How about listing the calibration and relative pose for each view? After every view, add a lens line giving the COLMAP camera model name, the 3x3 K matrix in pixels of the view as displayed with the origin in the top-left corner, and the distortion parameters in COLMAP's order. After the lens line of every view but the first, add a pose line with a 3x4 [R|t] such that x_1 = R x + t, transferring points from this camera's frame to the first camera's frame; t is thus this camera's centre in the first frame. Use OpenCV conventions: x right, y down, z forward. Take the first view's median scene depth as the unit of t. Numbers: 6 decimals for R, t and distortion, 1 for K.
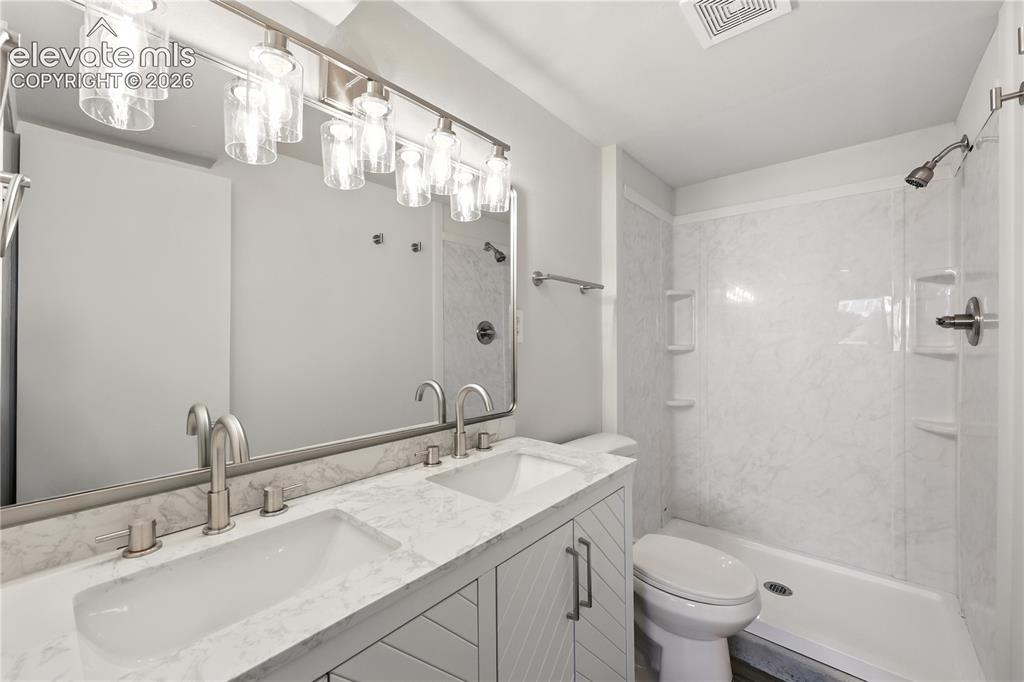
lens RADIAL K [[418.8, 0, 510.6], [0, 418.8, 340.8], [0, 0, 1]] dist [-0.001017, -0.000084]
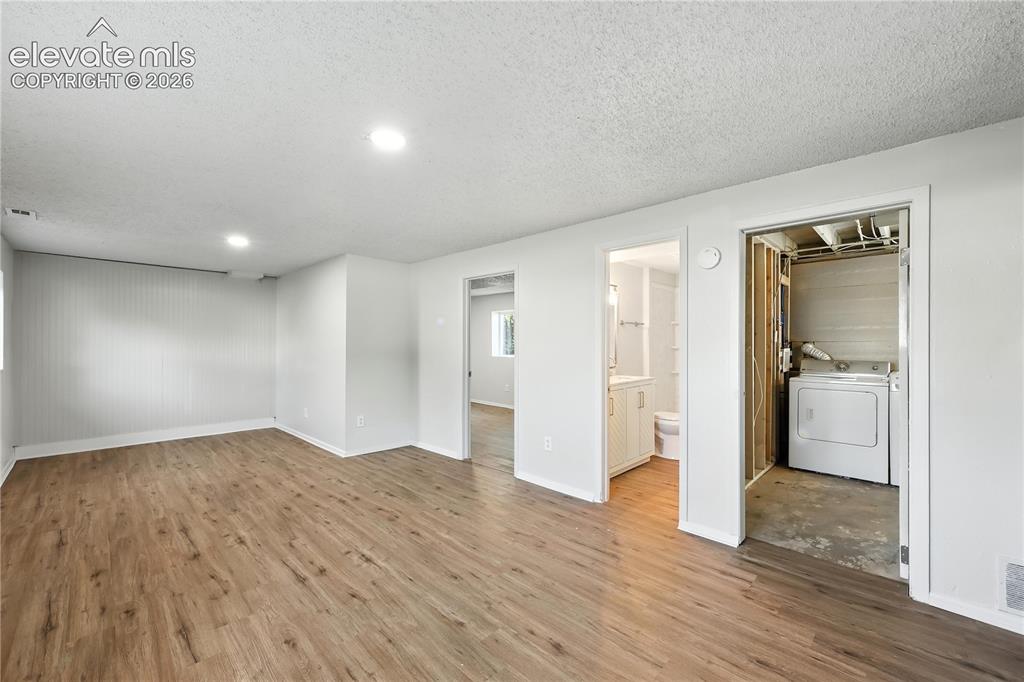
lens RADIAL K [[418.8, 0, 512.5], [0, 418.8, 341.1], [0, 0, 1]] dist [-0.001017, -0.000084]
pose [[0.998275, 0.005352, -0.058474, -0.529160], [-0.005360, 0.999986, 0.000034, -0.017607], [0.058473, 0.000279, 0.998289, -1.978121]]
